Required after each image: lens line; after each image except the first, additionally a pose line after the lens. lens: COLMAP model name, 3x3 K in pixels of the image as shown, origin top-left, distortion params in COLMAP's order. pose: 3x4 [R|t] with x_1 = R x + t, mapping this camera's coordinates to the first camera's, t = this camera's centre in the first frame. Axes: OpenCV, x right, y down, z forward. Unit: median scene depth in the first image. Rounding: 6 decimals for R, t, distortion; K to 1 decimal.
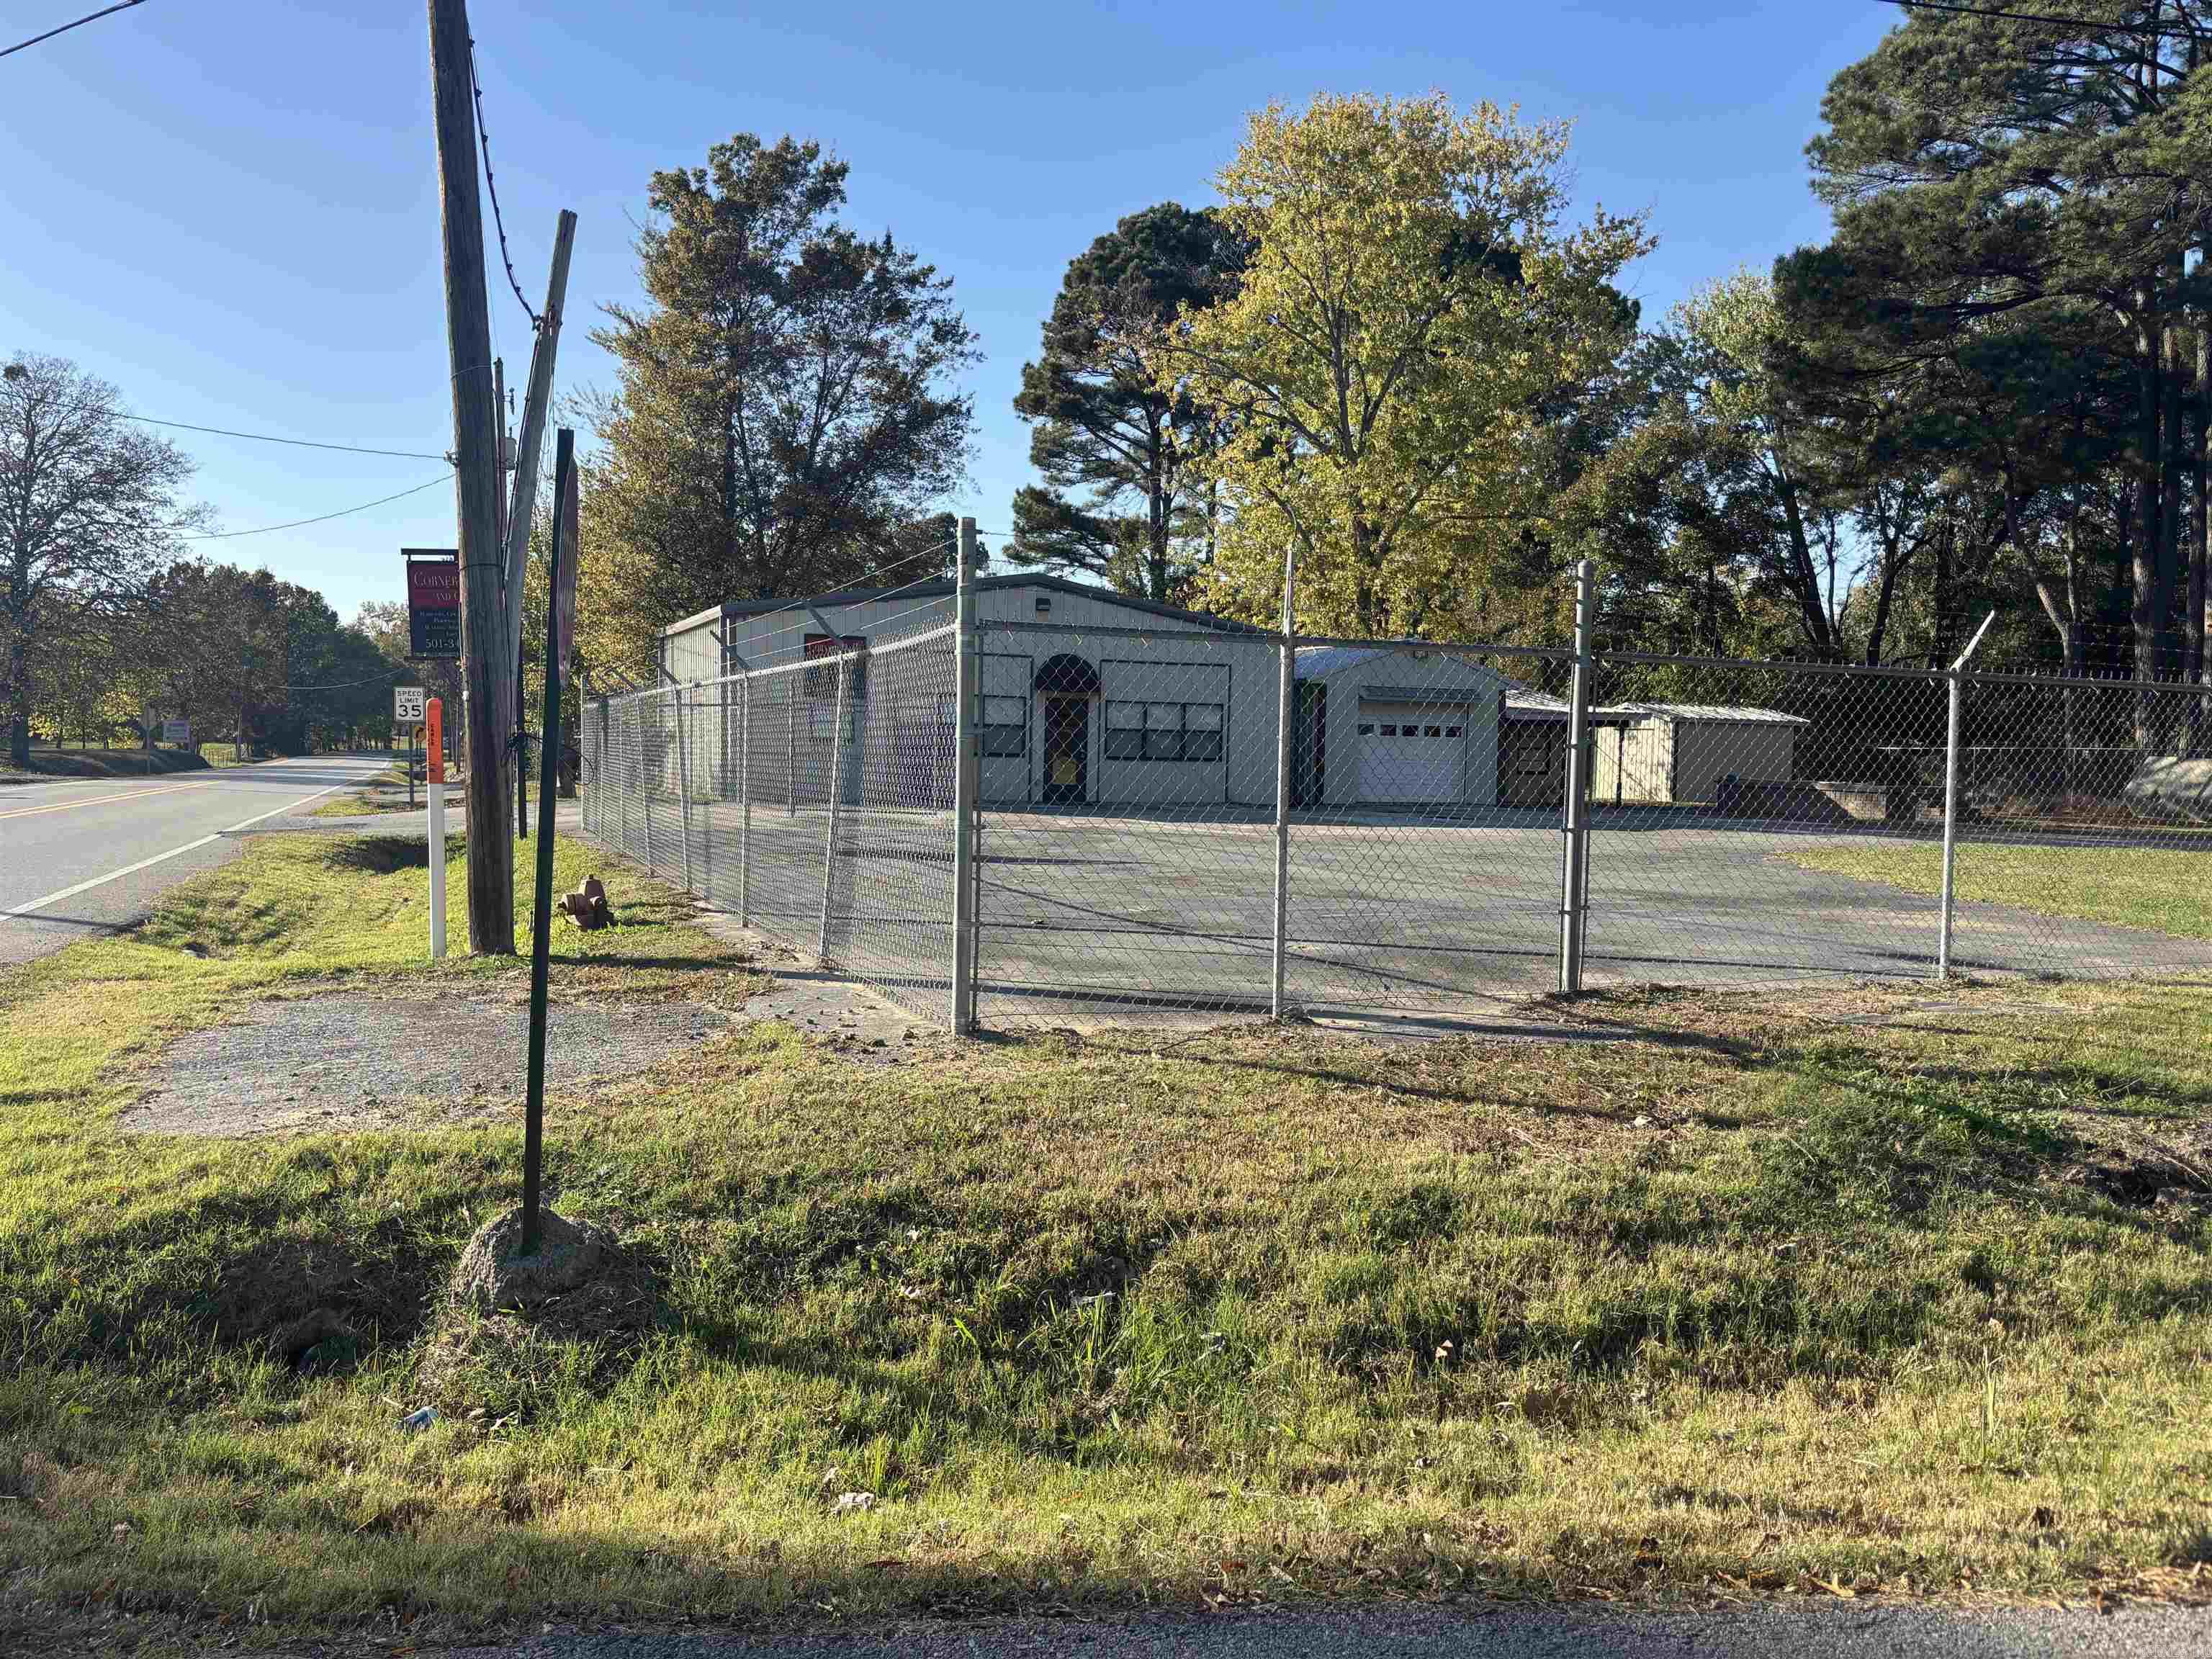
lens RADIAL K [[1690.0, 0, 1111.0], [0, 1690.0, 841.2], [0, 0, 1]] dist [-0.001851, 0.005306]
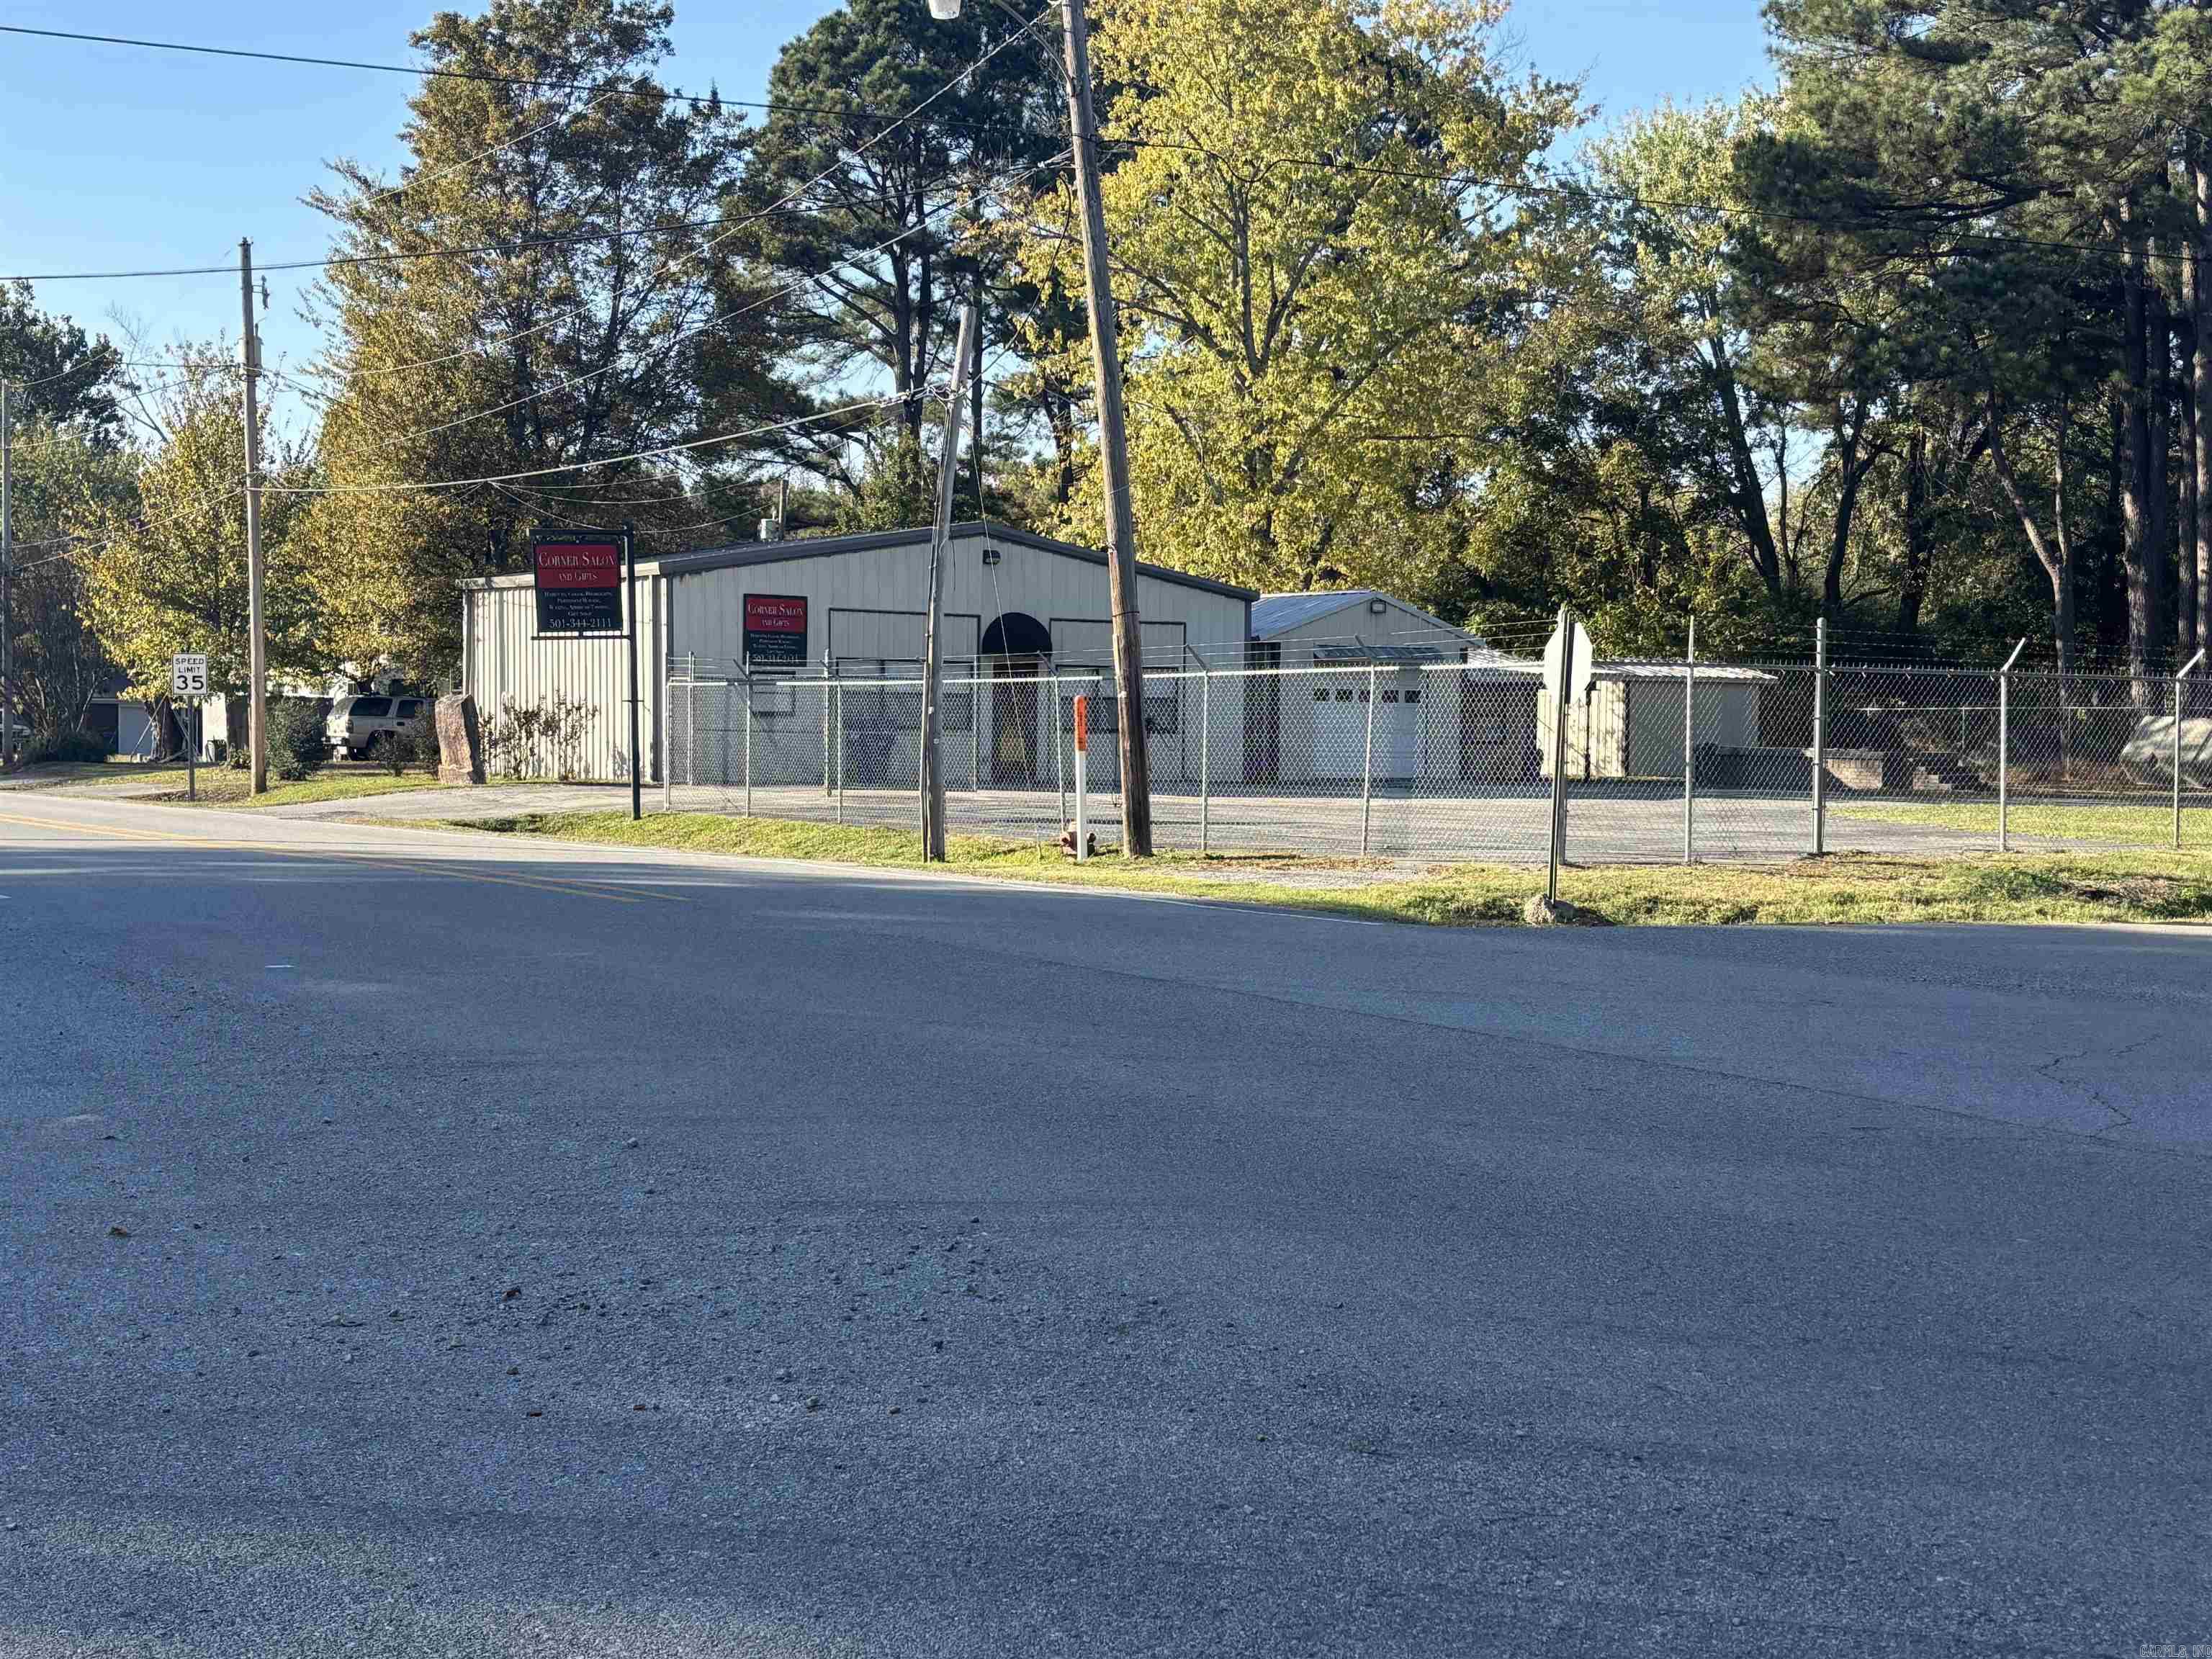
lens RADIAL K [[2824.0, 0, 1106.0], [0, 2824.0, 829.5], [0, 0, 1]] dist [0.012910, -0.068556]
pose [[0.981942, -0.018063, 0.188319, -0.195378], [0.020560, 0.999725, -0.011313, 0.014724], [-0.188063, 0.014980, 0.982043, -0.340991]]
